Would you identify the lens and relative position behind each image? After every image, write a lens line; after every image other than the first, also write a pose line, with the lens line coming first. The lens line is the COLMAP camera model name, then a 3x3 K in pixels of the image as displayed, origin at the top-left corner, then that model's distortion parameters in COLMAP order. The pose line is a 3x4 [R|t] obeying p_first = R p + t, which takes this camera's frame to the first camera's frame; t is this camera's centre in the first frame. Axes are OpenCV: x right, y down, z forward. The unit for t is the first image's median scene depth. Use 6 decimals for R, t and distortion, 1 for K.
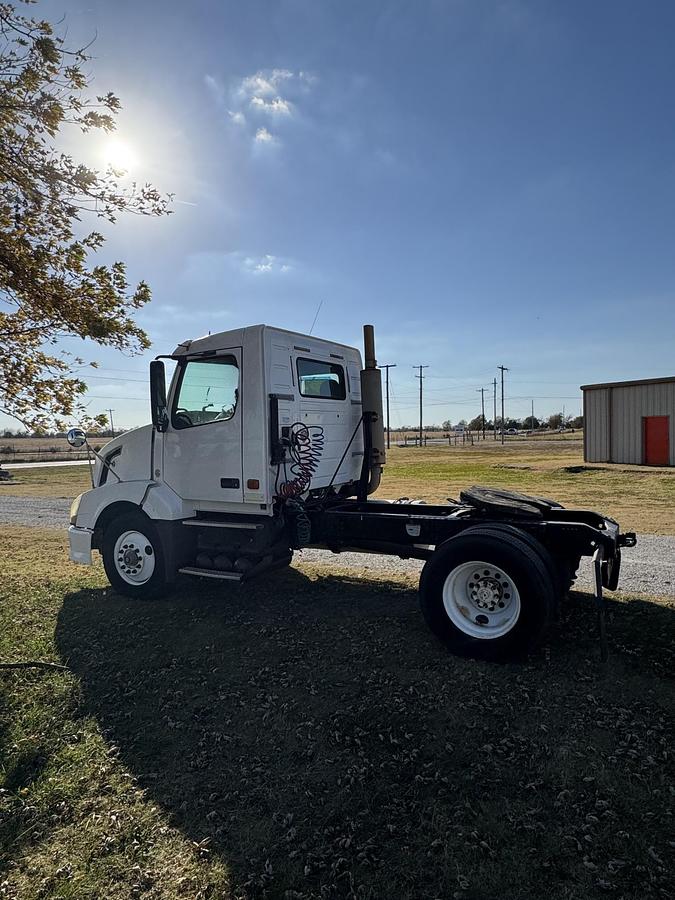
lens RADIAL K [[572.1, 0, 354.5], [0, 572.1, 453.6], [0, 0, 1]] dist [0.003957, 0.001740]
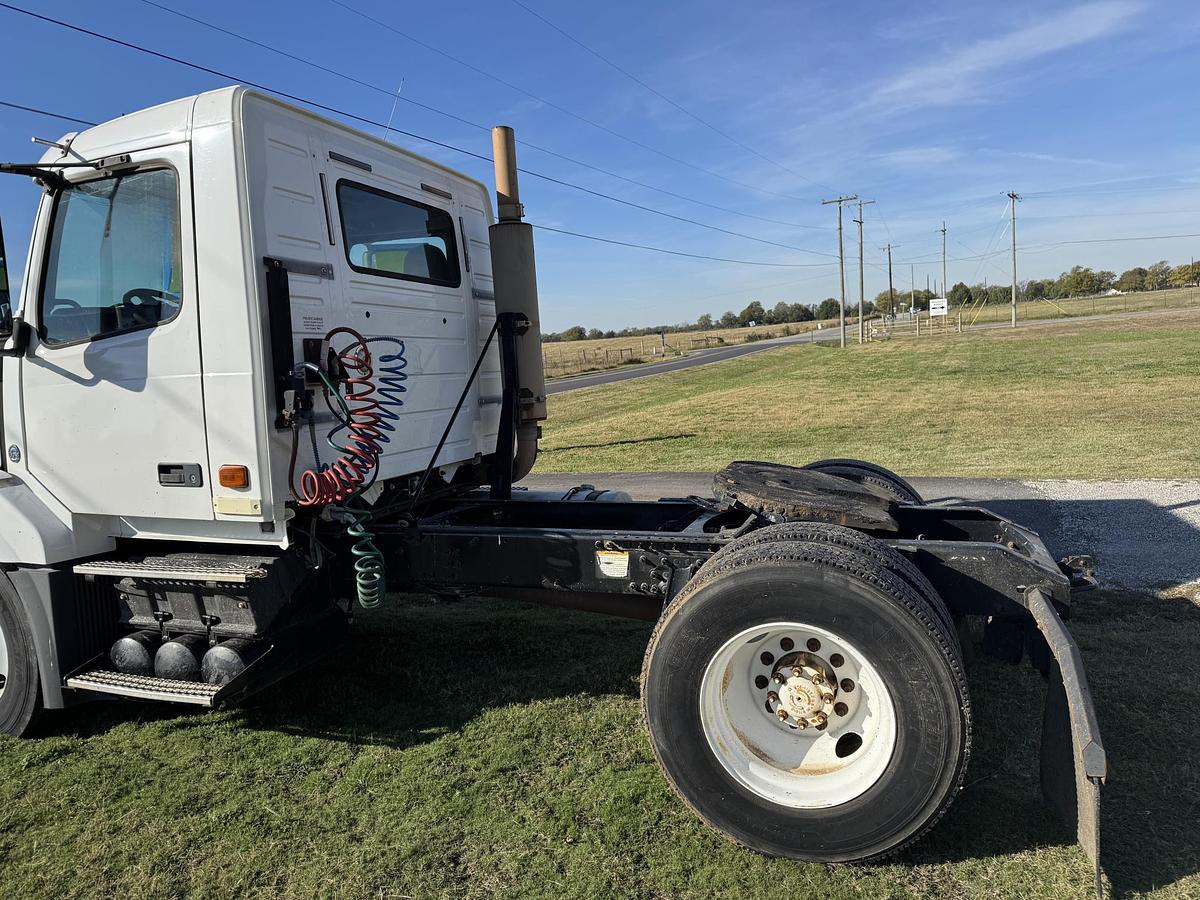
lens RADIAL K [[811.7, 0, 600.0], [0, 811.7, 450.0], [0, 0, 1]] dist [0.003437, 0.000963]
pose [[0.991782, -0.028817, 0.124648, 0.014094], [0.021469, 0.997974, 0.059896, 0.004181], [-0.126121, -0.056728, 0.990392, 0.360618]]
